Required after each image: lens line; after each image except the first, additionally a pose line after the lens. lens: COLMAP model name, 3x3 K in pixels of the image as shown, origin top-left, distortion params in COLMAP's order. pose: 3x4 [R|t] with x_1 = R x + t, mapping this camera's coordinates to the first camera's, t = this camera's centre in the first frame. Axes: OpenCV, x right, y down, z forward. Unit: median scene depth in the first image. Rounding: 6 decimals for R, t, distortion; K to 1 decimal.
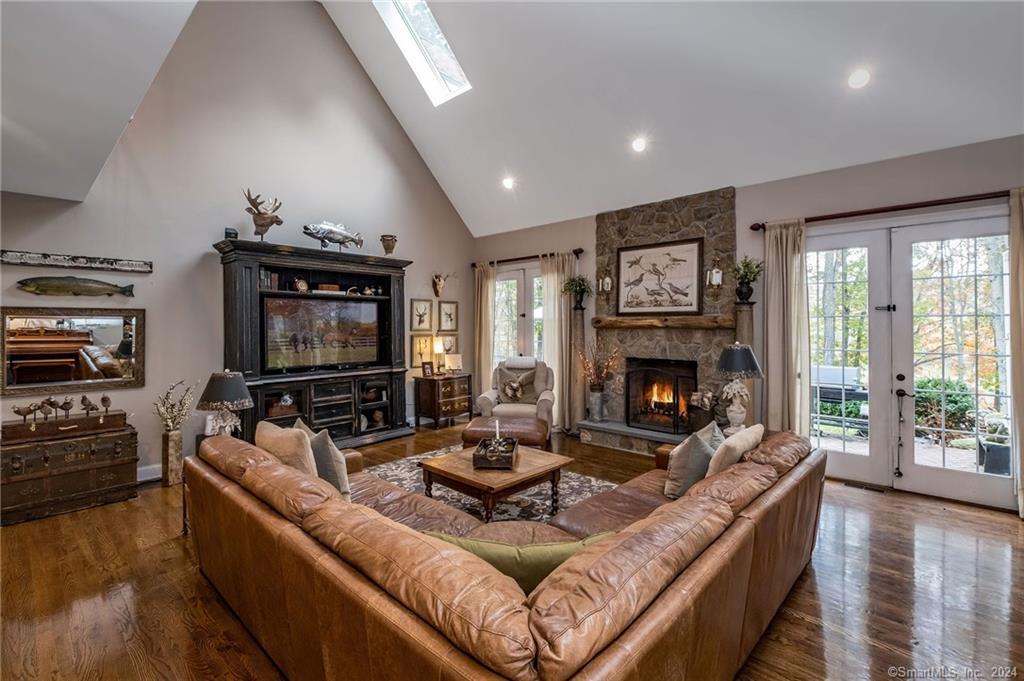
lens RADIAL K [[452.3, 0, 517.2], [0, 452.3, 324.0], [0, 0, 1]] dist [0.003433, -0.004259]
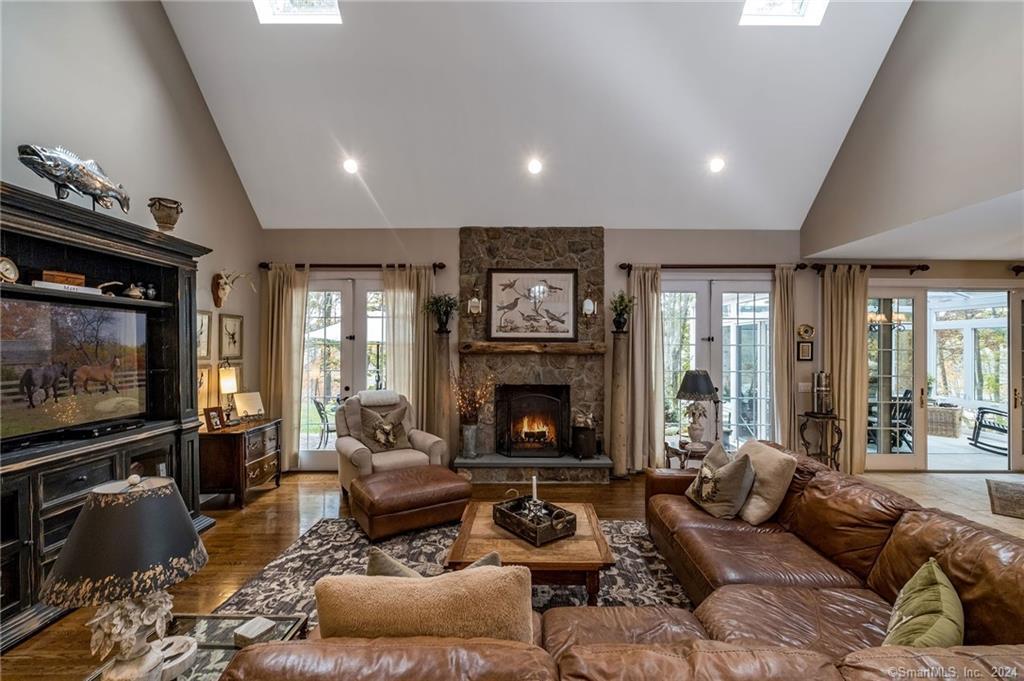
lens RADIAL K [[452.3, 0, 519.3], [0, 452.3, 344.8], [0, 0, 1]] dist [0.003433, -0.004259]
pose [[0.739650, 0.007261, 0.672952, -0.363795], [-0.005731, 0.999973, -0.004490, -0.005943], [-0.672967, -0.000535, 0.739672, 0.268005]]
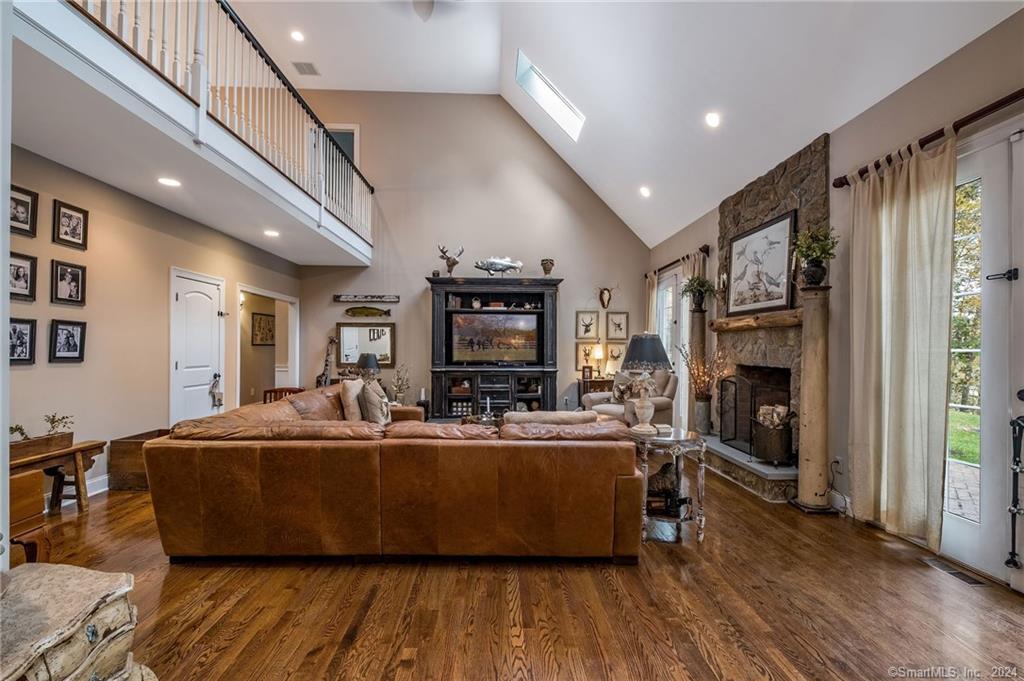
lens RADIAL K [[452.3, 0, 501.7], [0, 452.3, 346.5], [0, 0, 1]] dist [0.003433, -0.004259]
pose [[0.675466, 0.004970, -0.737375, 0.573223], [-0.007120, 0.999975, 0.000218, 0.042362], [0.737357, 0.005103, 0.675484, 0.092404]]
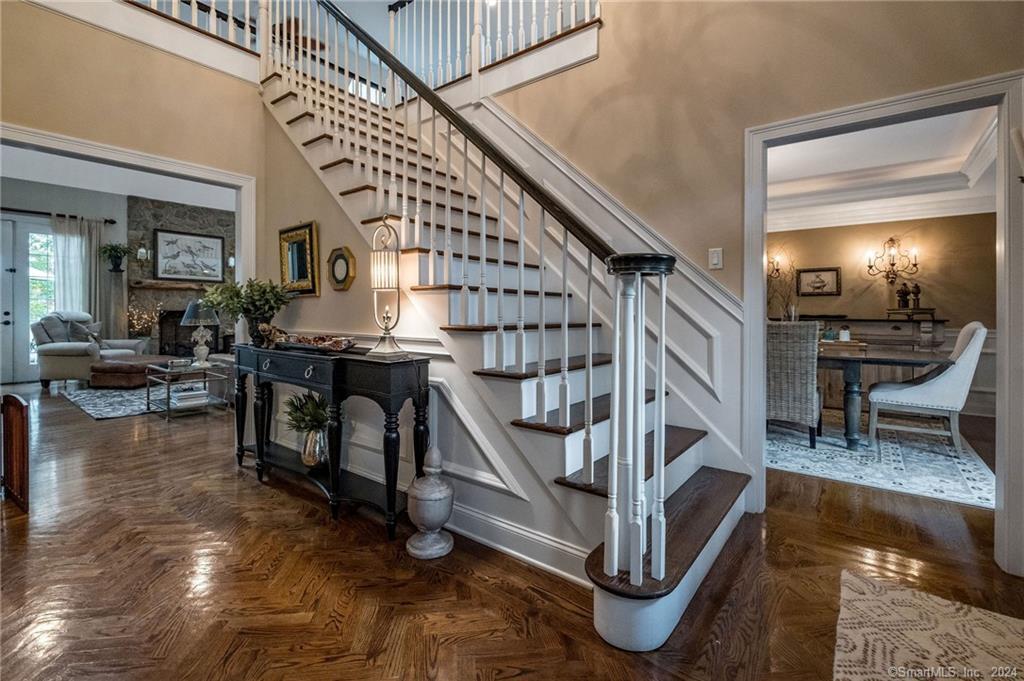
lens RADIAL K [[452.3, 0, 510.0], [0, 452.3, 317.4], [0, 0, 1]] dist [0.003433, -0.004259]
pose [[-0.080745, -0.011097, 0.996673, -1.203906], [-0.007932, 0.999914, 0.010491, 0.071719], [-0.996703, -0.007058, -0.080826, 0.066343]]
